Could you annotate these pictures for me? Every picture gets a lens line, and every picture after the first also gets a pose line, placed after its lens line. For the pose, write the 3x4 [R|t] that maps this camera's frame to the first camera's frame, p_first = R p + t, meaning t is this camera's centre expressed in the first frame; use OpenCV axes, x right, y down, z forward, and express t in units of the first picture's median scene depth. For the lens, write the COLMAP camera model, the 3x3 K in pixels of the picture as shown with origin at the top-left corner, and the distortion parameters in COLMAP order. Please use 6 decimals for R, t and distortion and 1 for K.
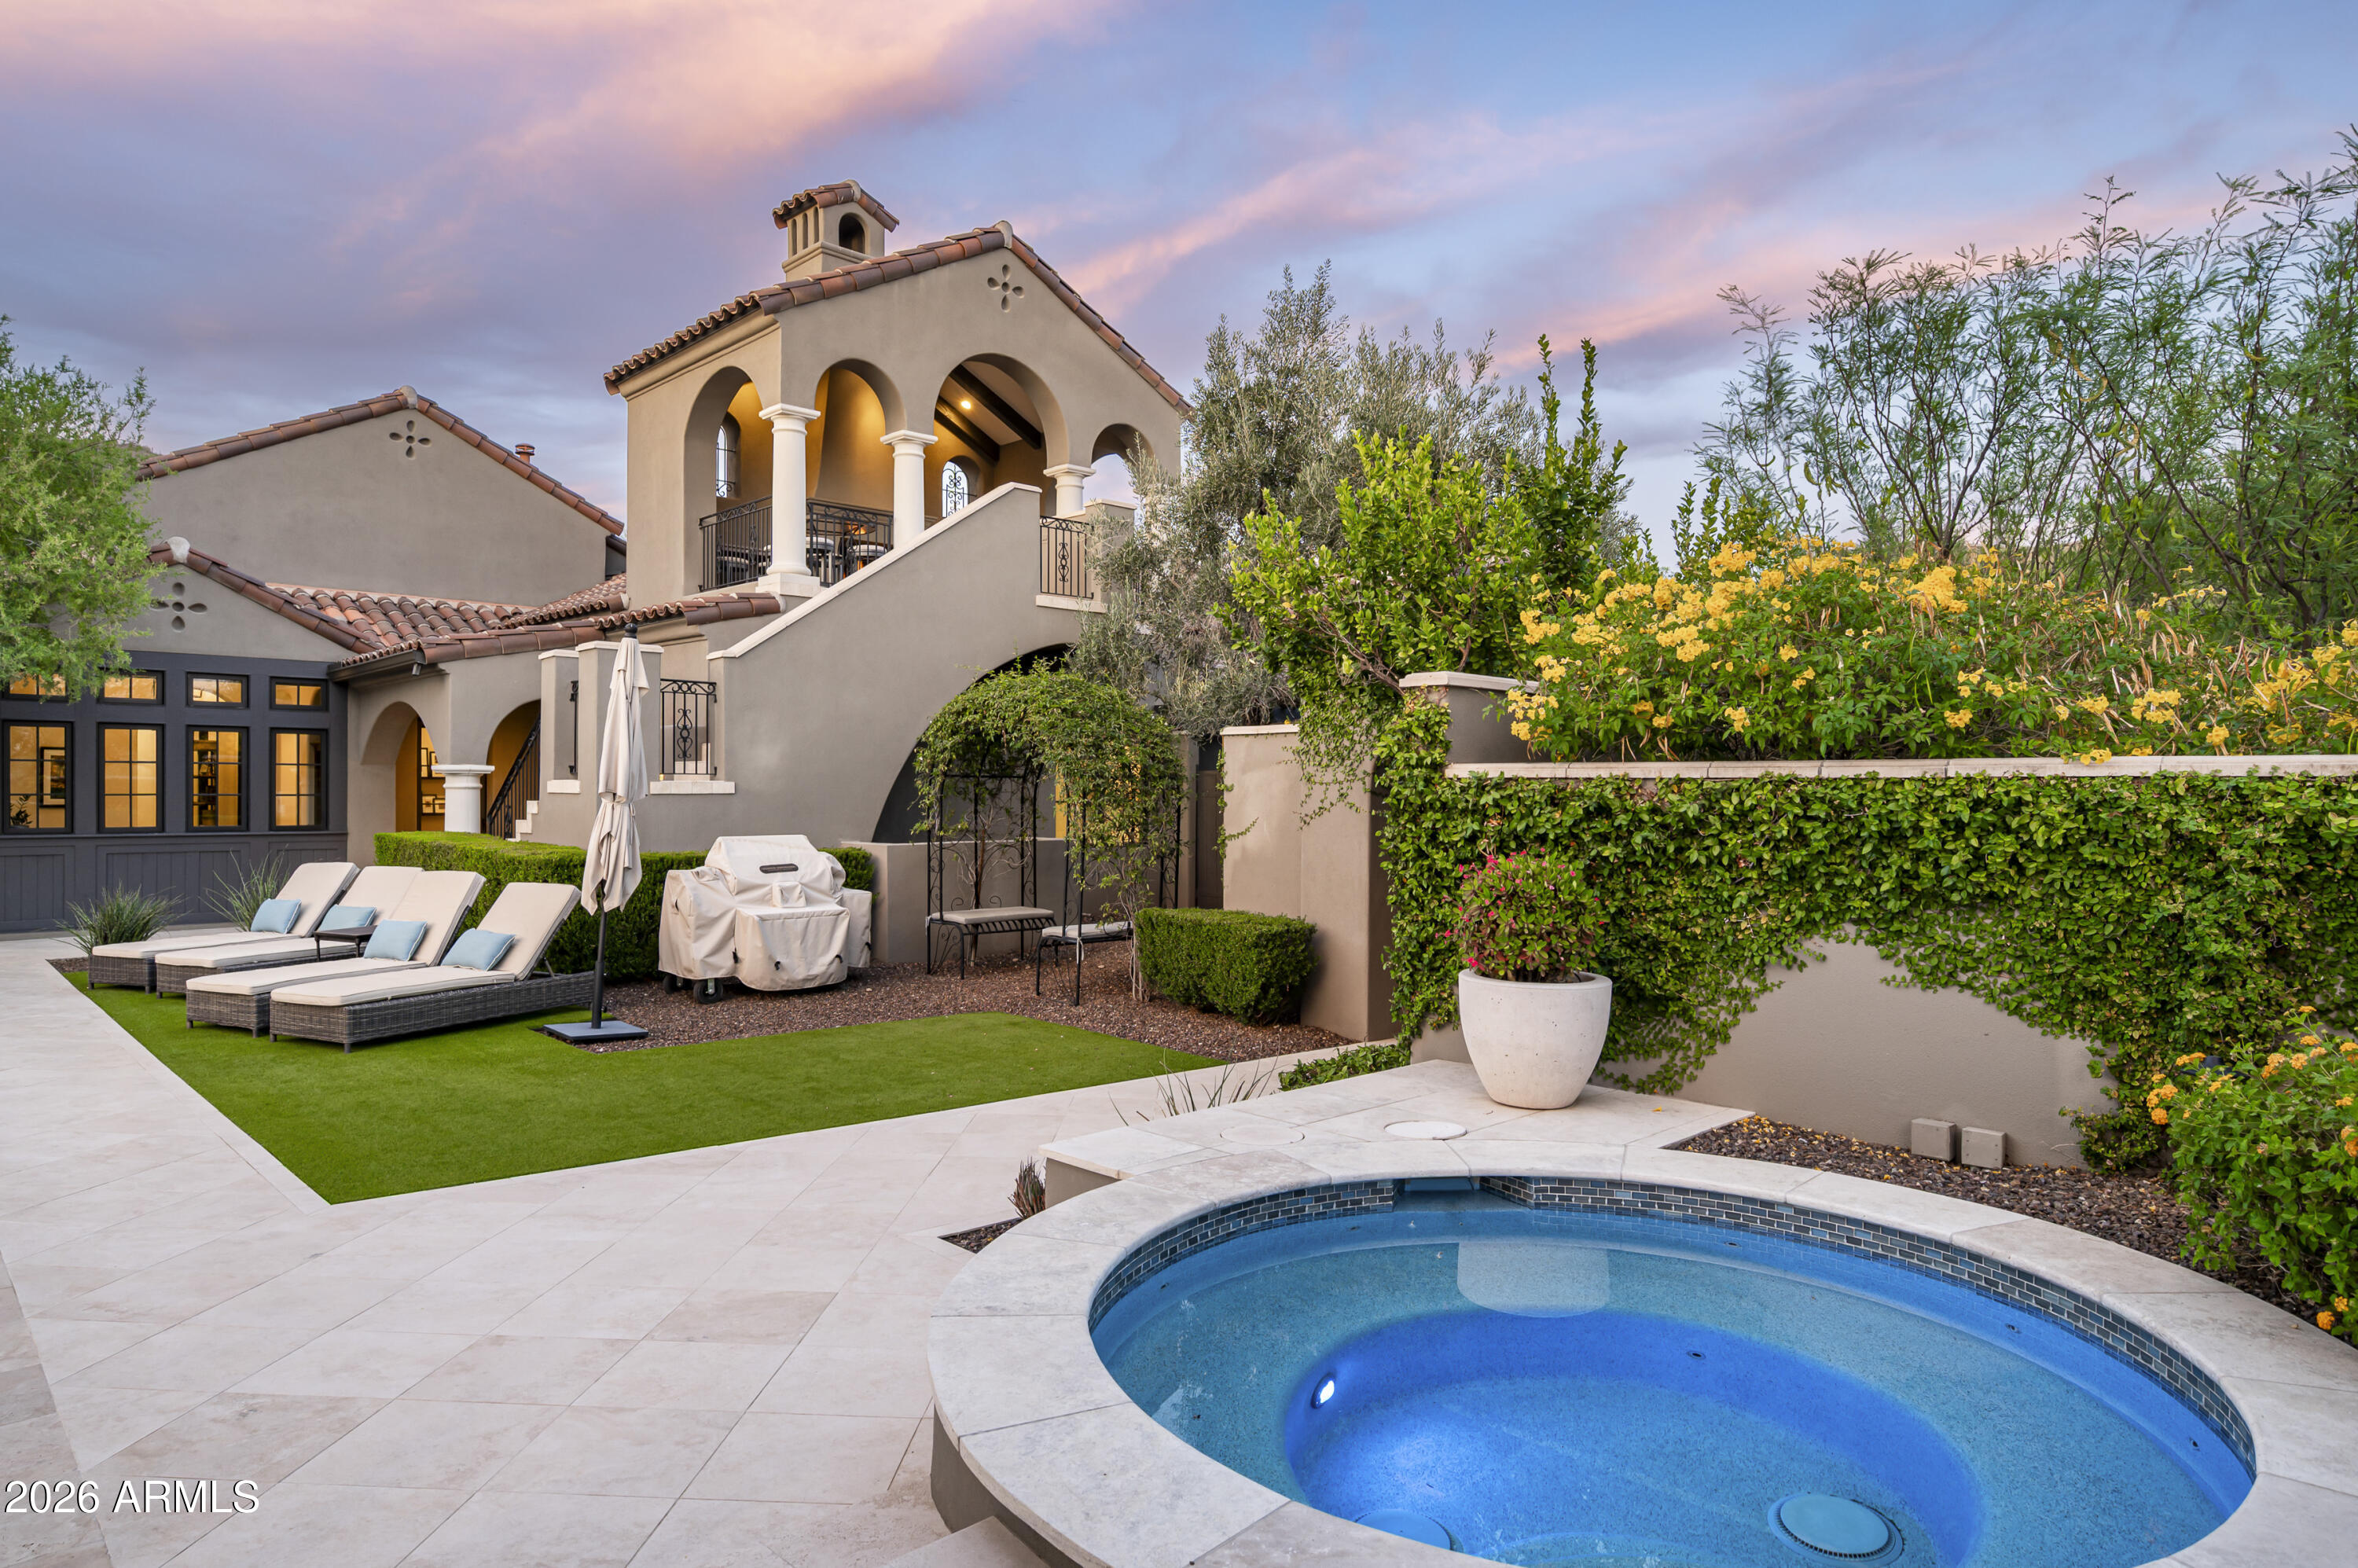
lens RADIAL K [[1406.2, 0, 1174.5], [0, 1406.2, 792.6], [0, 0, 1]] dist [-0.003498, 0.000554]
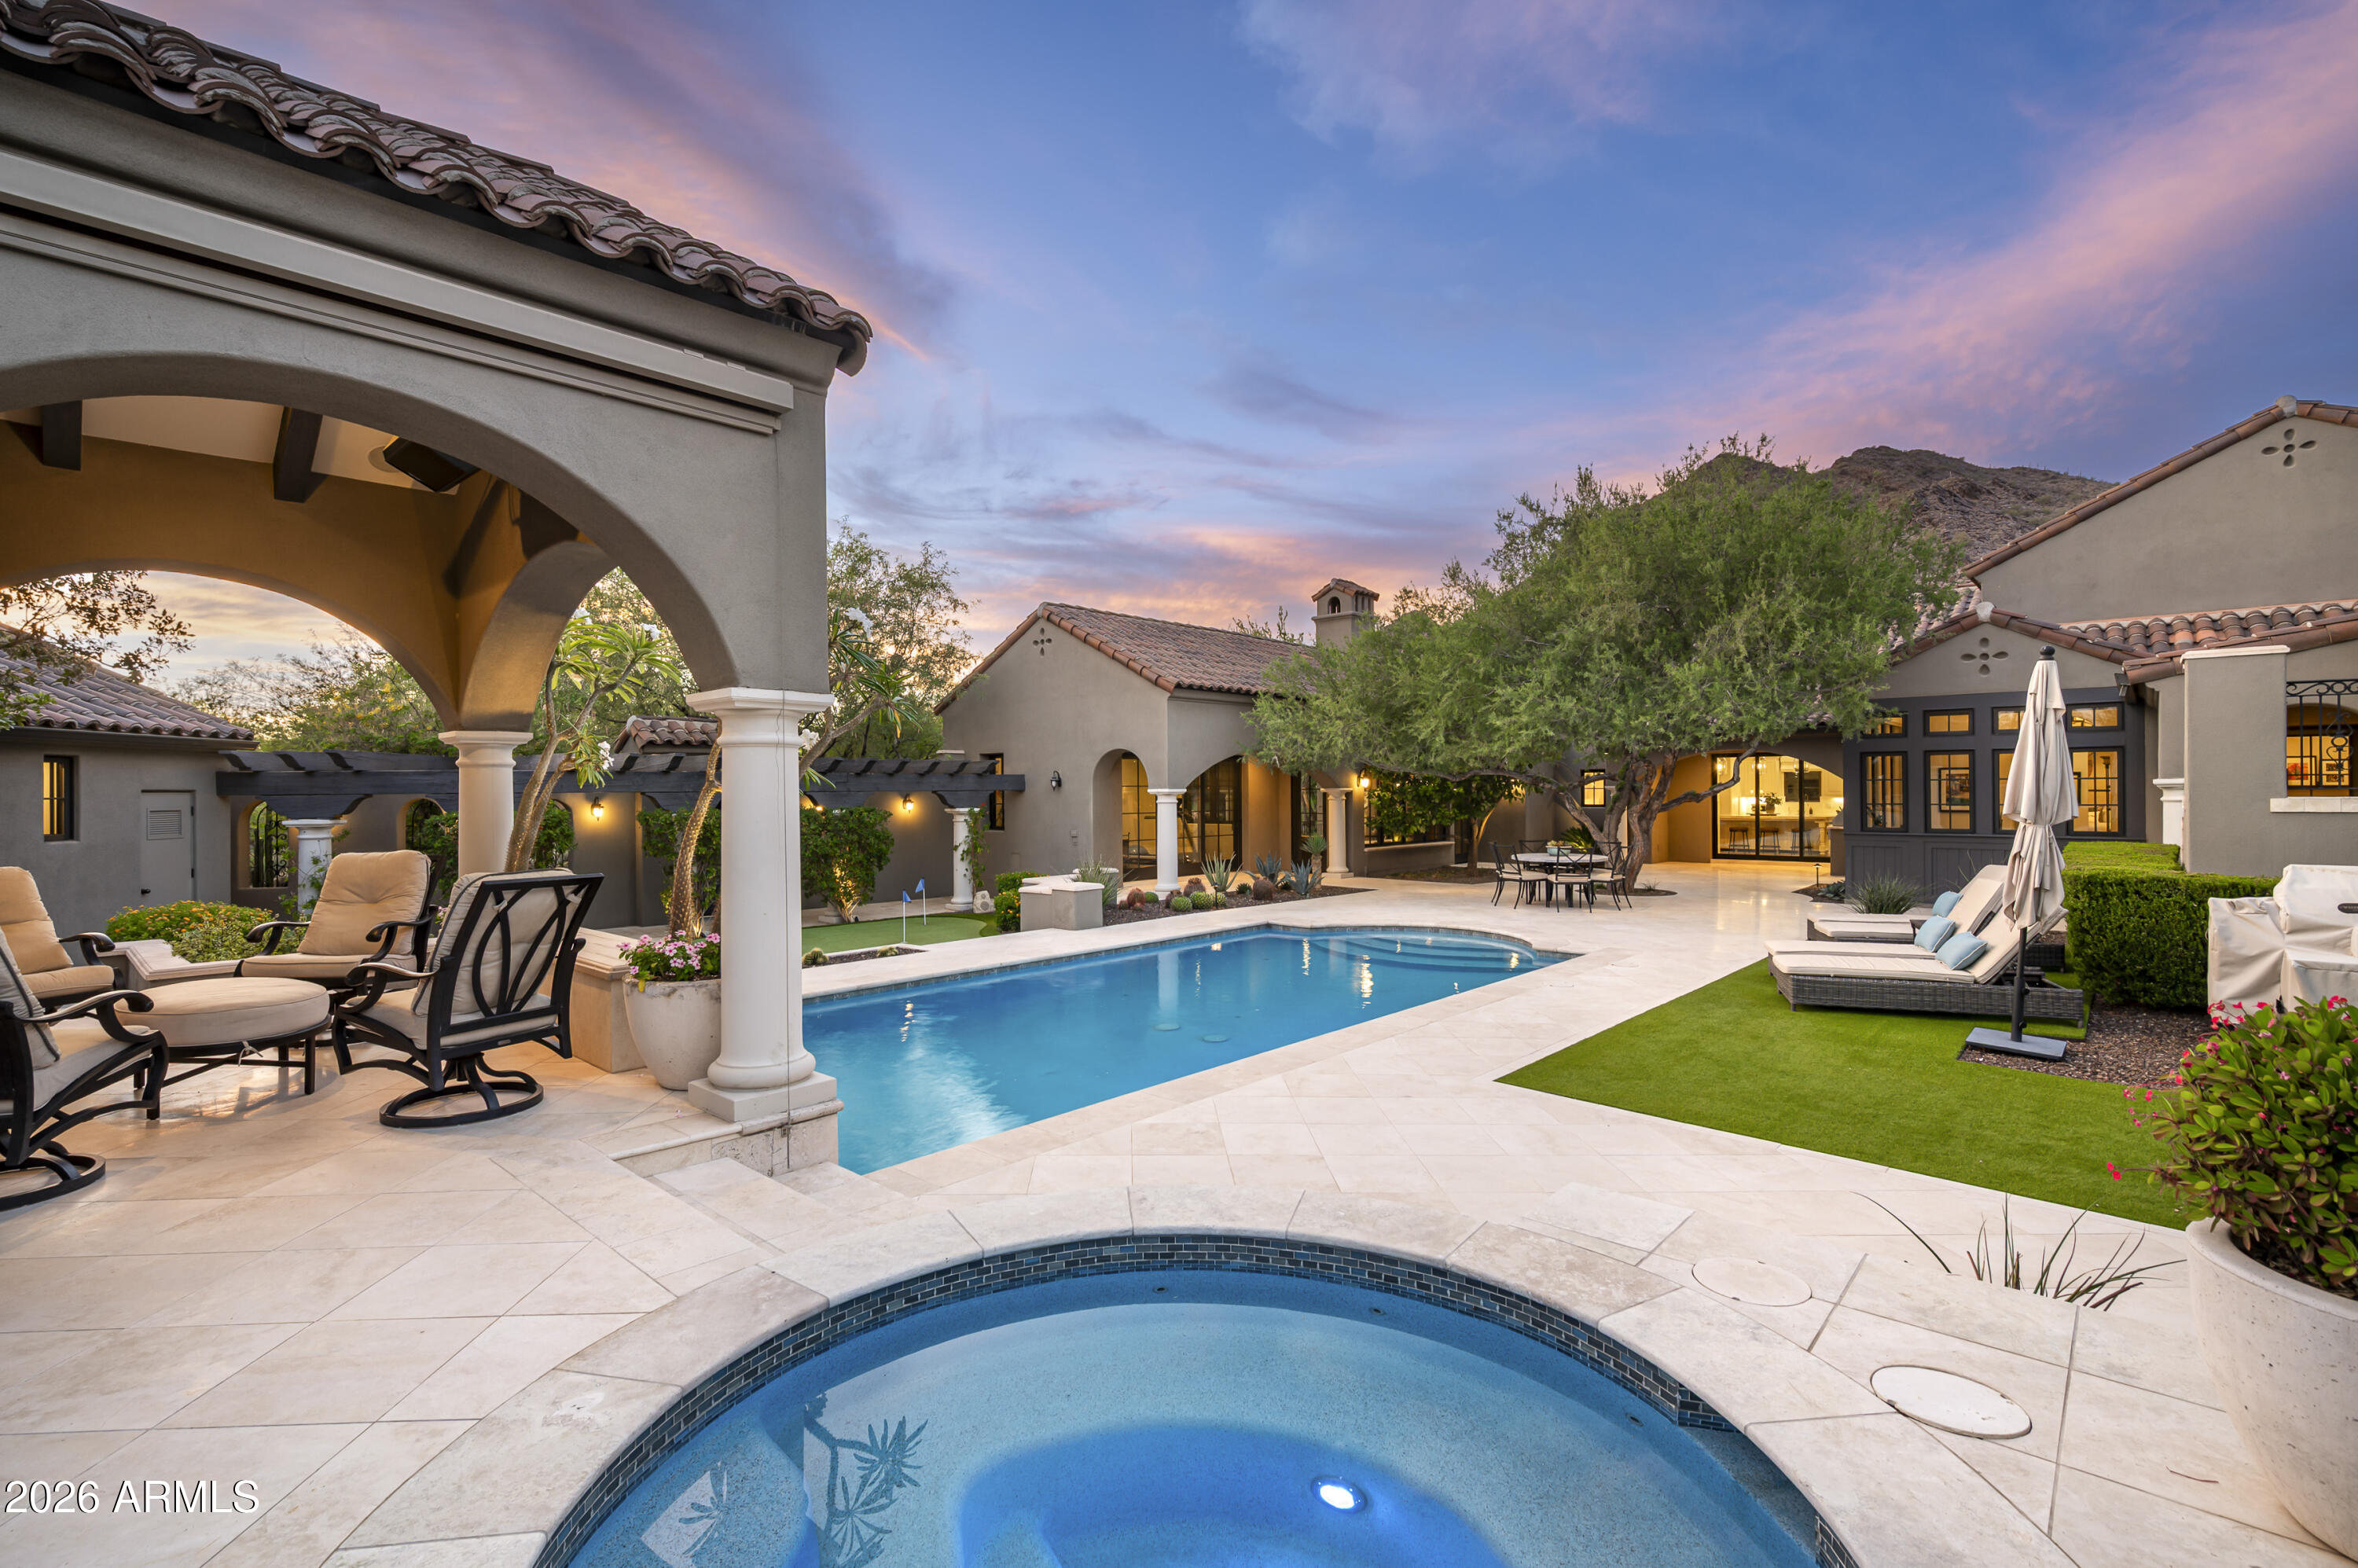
lens RADIAL K [[1066.5, 0, 1176.5], [0, 1066.5, 786.2], [0, 0, 1]] dist [0.000752, 0.000667]
pose [[0.070610, -0.008516, -0.997468, 0.304474], [0.004347, 0.999957, -0.008229, -0.015253], [0.997495, -0.003755, 0.070644, 0.300679]]
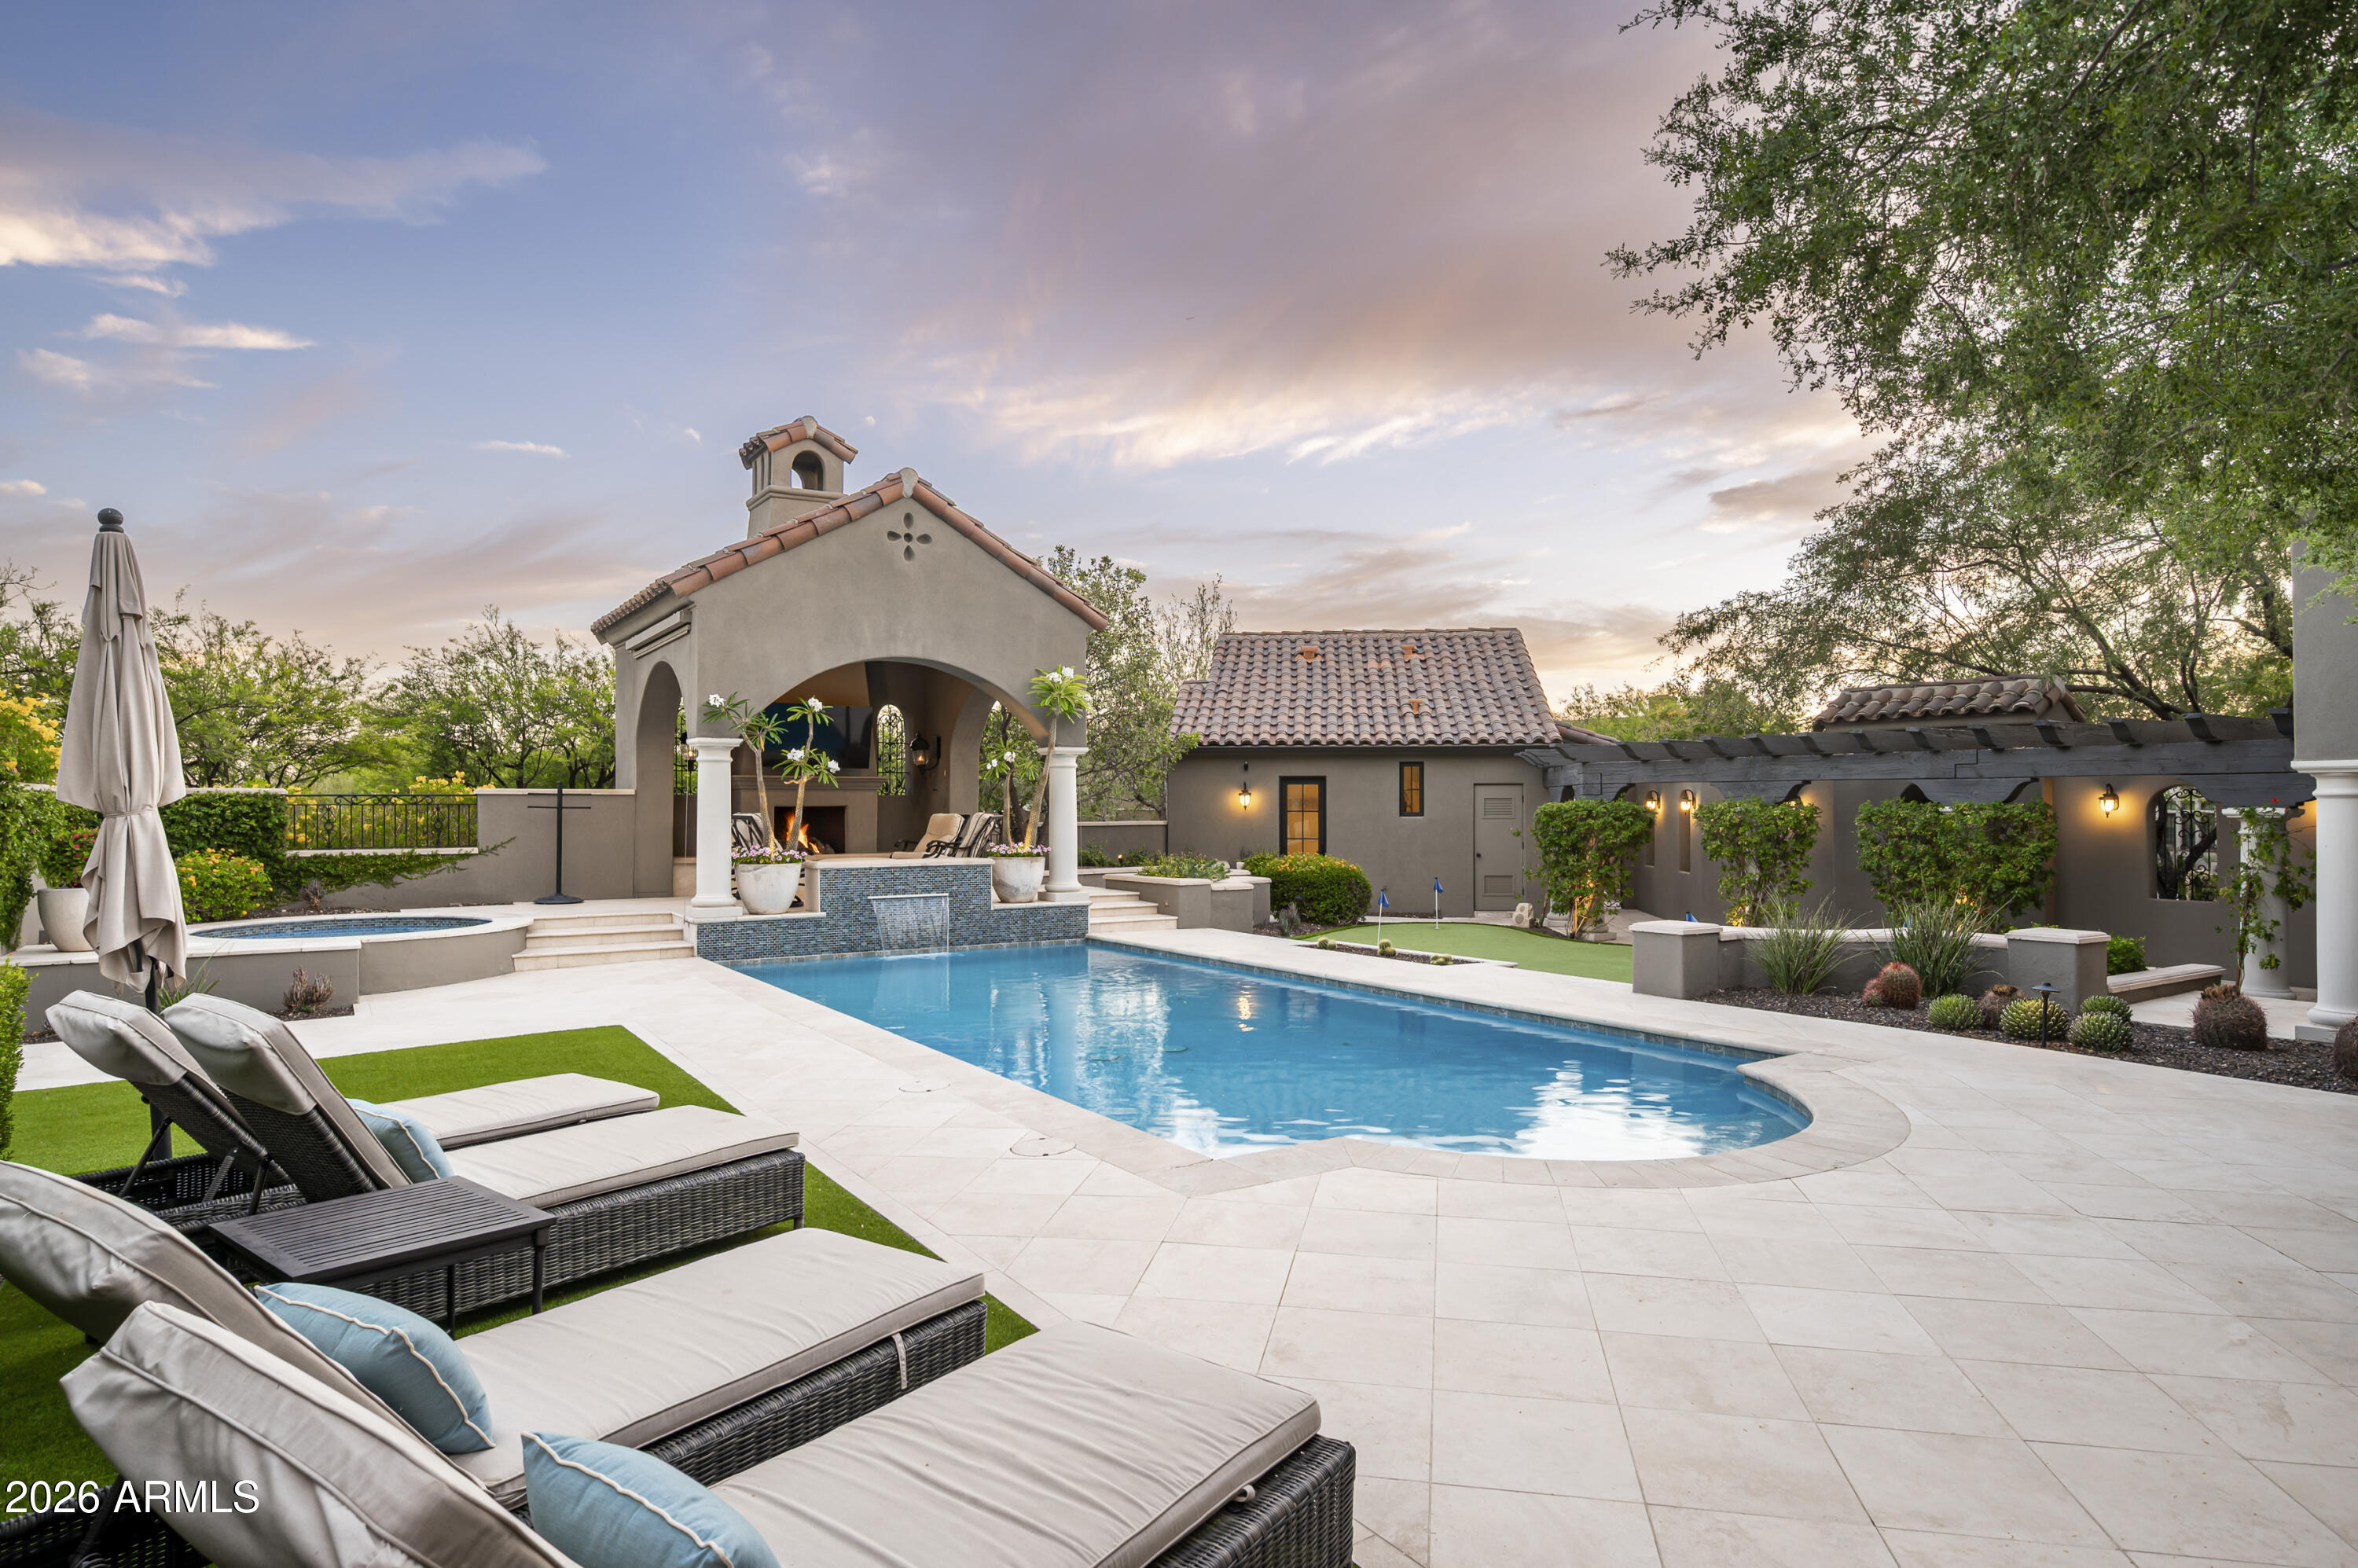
lens RADIAL K [[1298.4, 0, 1178.7], [0, 1298.4, 791.4], [0, 0, 1]] dist [-0.001236, -0.000100]
pose [[-0.984102, -0.000094, 0.177606, -0.858555], [-0.001646, 0.999962, -0.008590, 0.002441], [-0.177598, -0.008746, -0.984064, 1.349762]]
